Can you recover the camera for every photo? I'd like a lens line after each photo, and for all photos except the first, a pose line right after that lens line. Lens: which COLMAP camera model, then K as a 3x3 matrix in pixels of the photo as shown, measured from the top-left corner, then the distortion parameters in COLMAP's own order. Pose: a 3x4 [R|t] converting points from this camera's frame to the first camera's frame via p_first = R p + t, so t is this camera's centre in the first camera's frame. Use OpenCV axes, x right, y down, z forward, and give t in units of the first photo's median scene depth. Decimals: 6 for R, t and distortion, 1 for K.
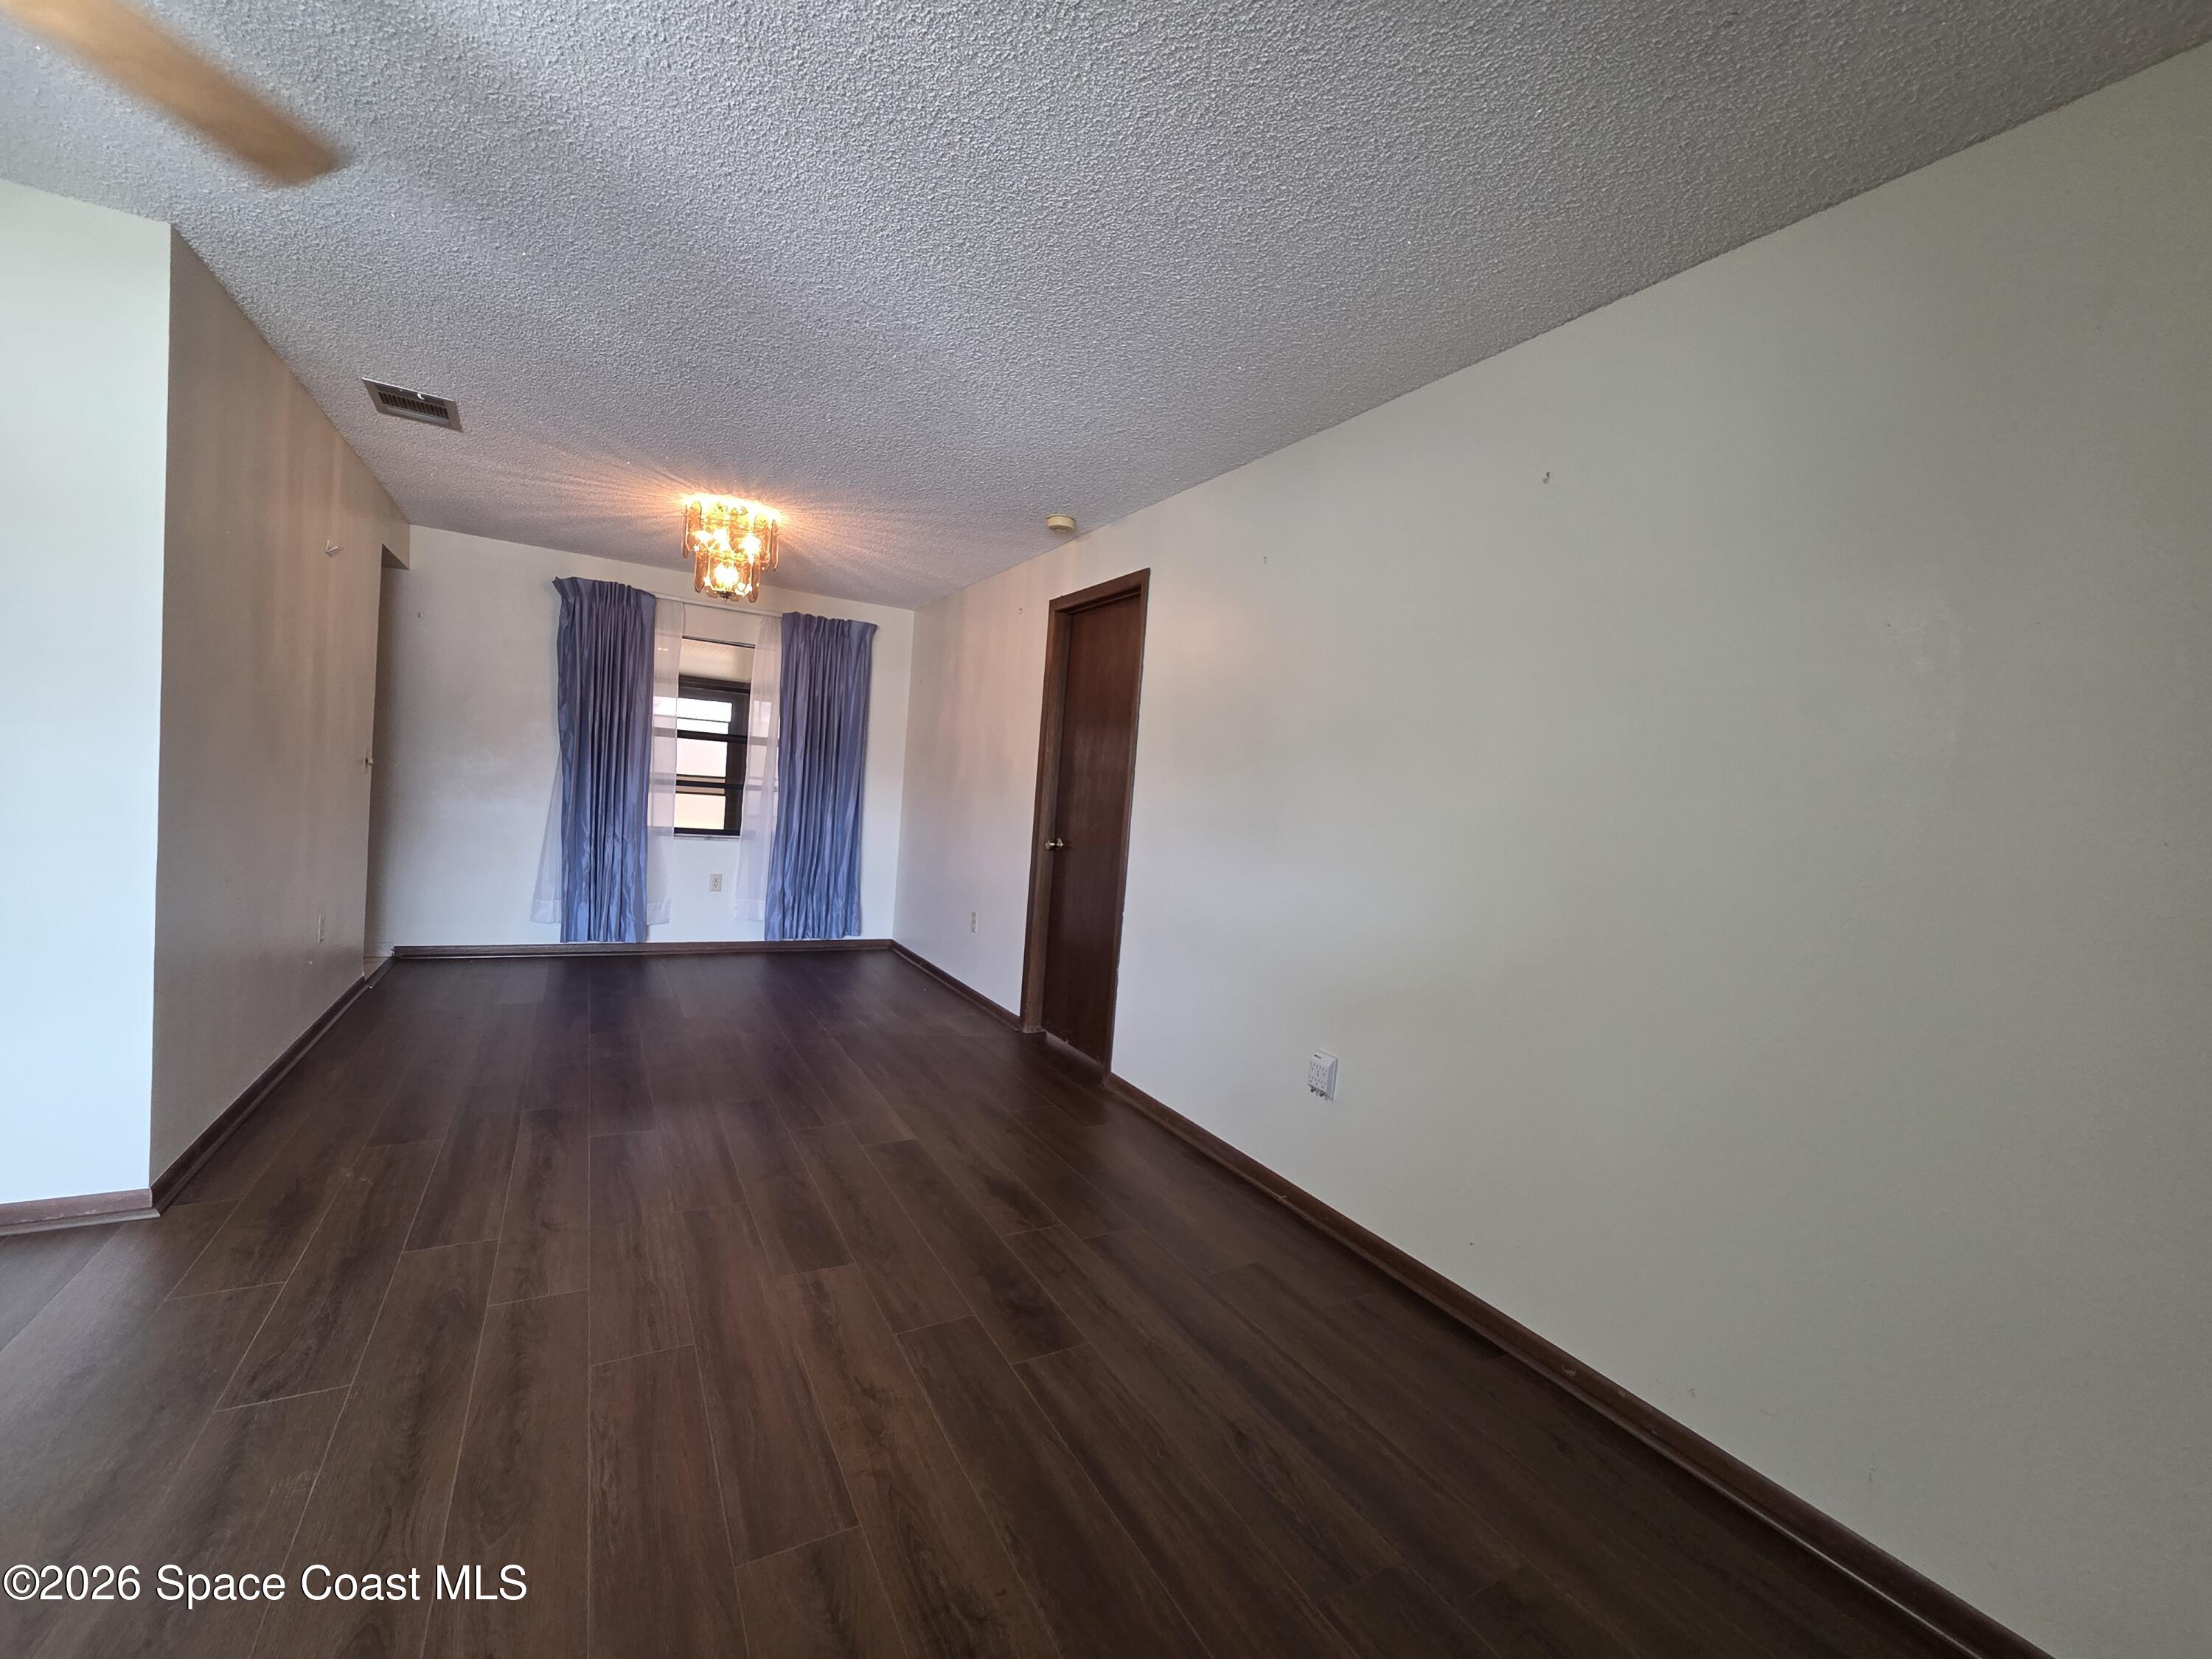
lens RADIAL K [[901.1, 0, 1106.6], [0, 901.1, 832.6], [0, 0, 1]] dist [0.002100, 0.000924]
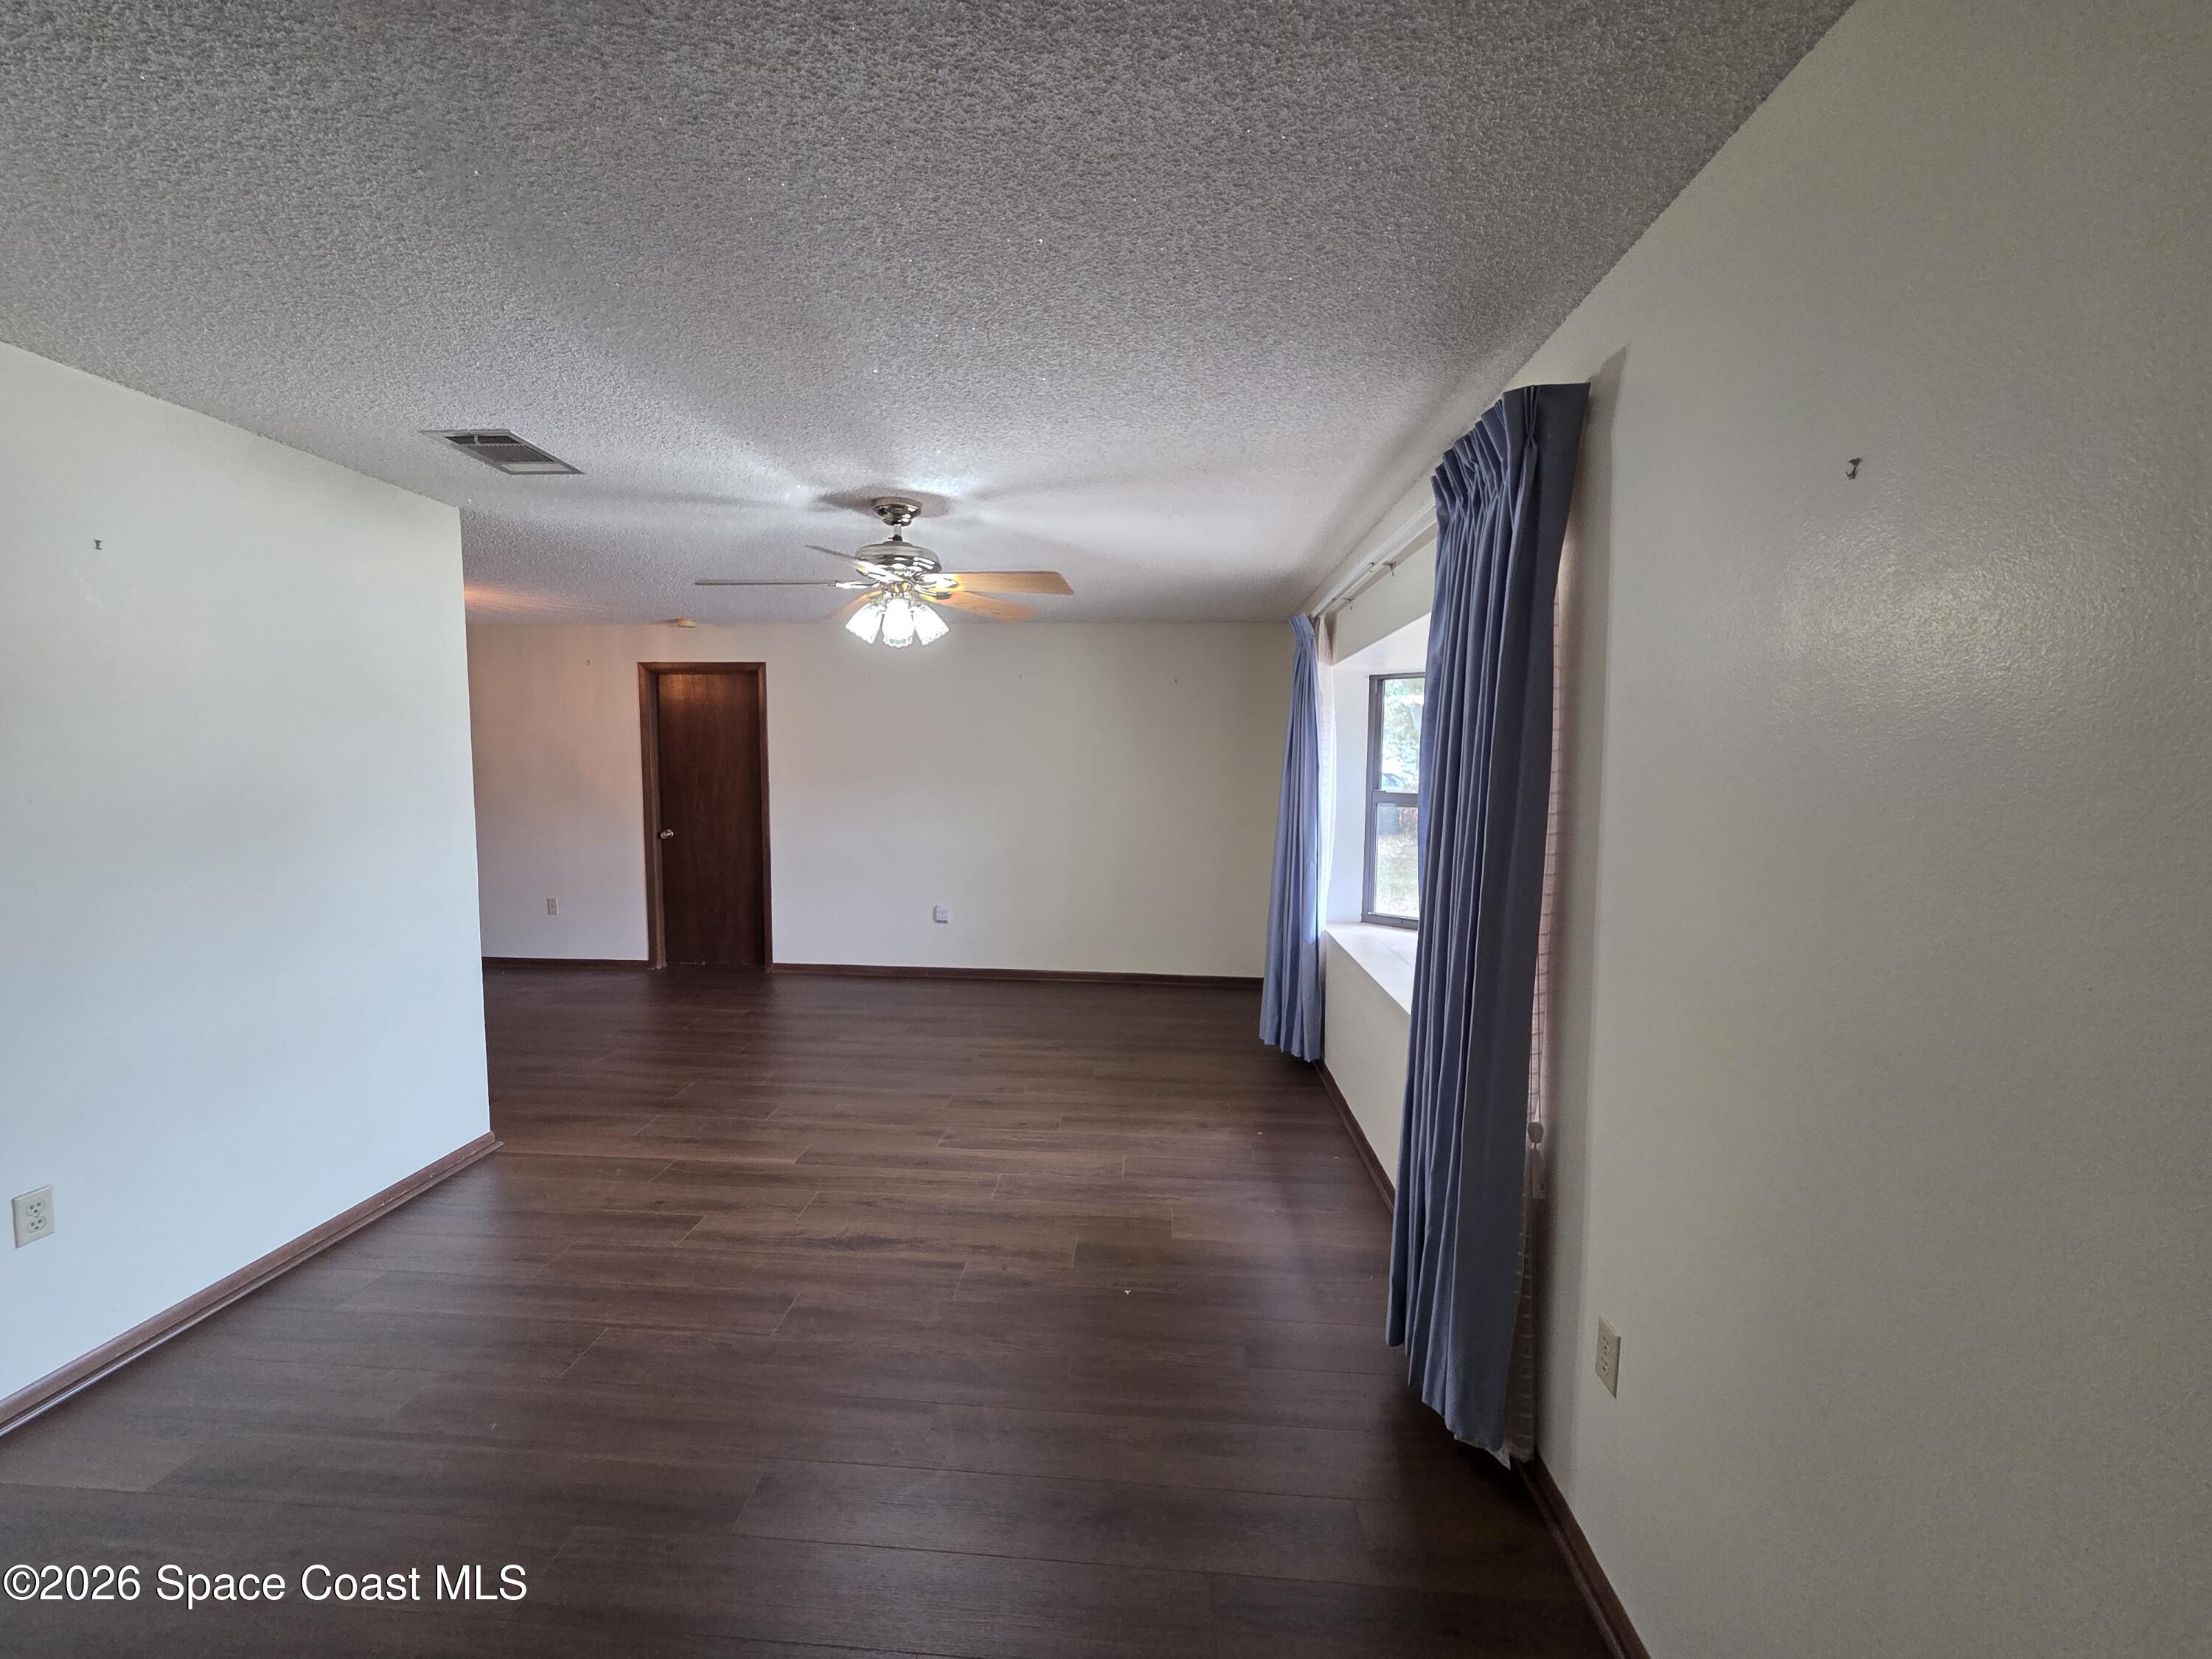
lens RADIAL K [[901.1, 0, 1102.3], [0, 901.1, 839.4], [0, 0, 1]] dist [0.002100, 0.000924]
pose [[0.544906, -0.149362, 0.825087, -1.280170], [0.071134, 0.988694, 0.132001, -0.177612], [-0.835474, -0.013237, 0.549370, -0.548508]]
